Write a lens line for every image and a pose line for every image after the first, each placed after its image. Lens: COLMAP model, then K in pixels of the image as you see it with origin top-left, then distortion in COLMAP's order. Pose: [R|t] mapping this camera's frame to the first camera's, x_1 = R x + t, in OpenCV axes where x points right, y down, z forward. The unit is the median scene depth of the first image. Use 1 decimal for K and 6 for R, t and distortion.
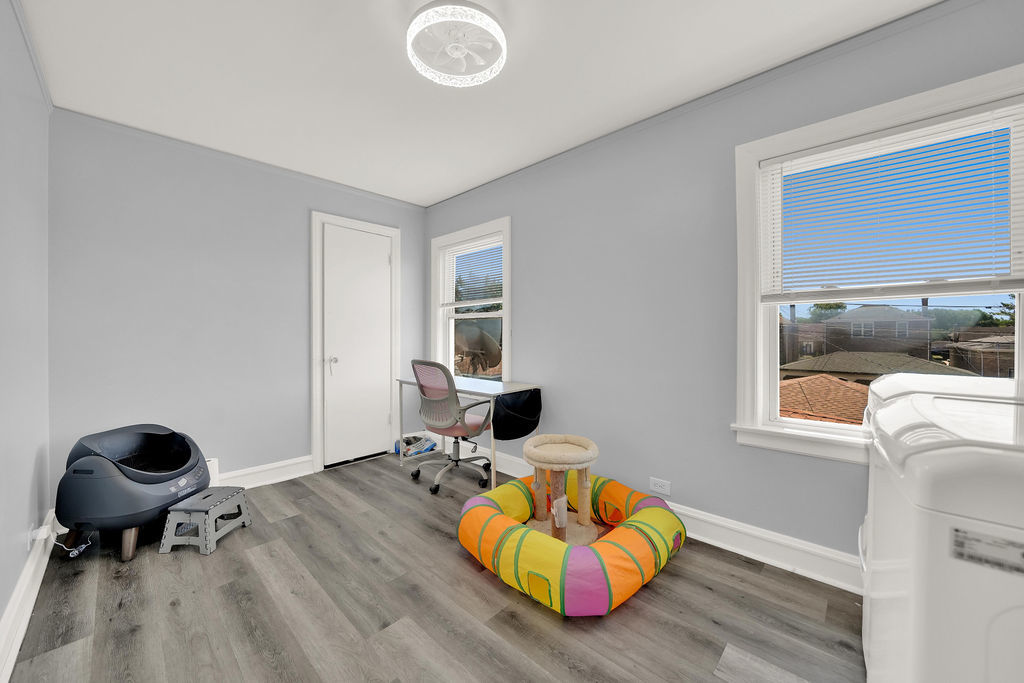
lens RADIAL K [[382.8, 0, 516.7], [0, 382.8, 339.6], [0, 0, 1]] dist [-0.021275, -0.000092]
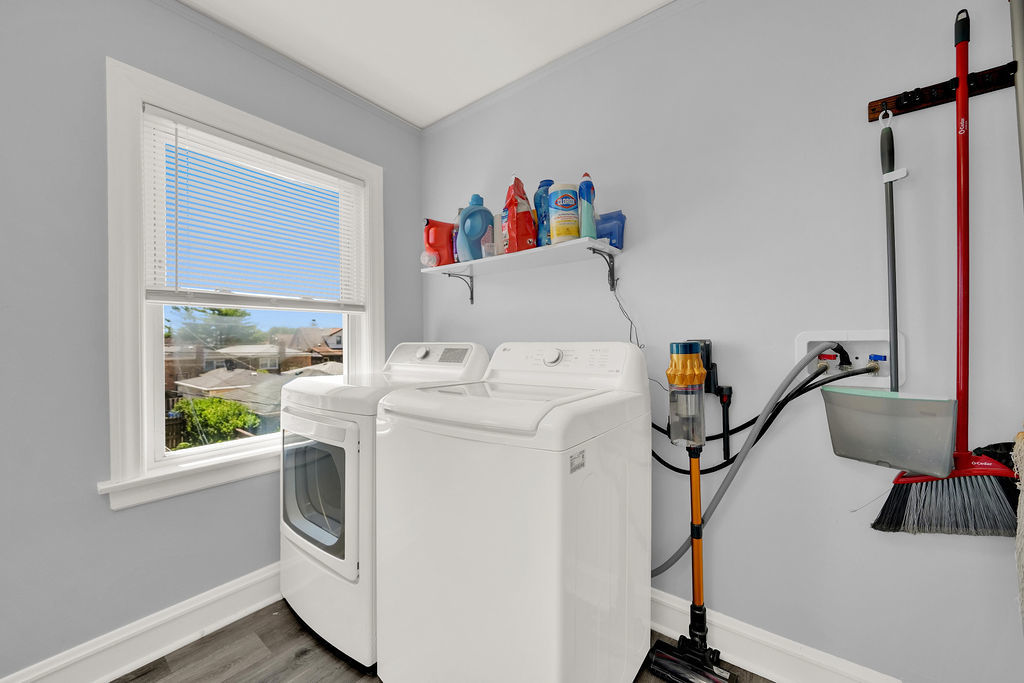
lens RADIAL K [[382.8, 0, 516.7], [0, 382.8, 339.6], [0, 0, 1]] dist [-0.021275, -0.000092]
pose [[-0.128359, 0.006323, 0.991708, -0.151684], [0.017857, 0.999832, -0.004063, -0.006899], [-0.991567, 0.017188, -0.128451, 0.416869]]
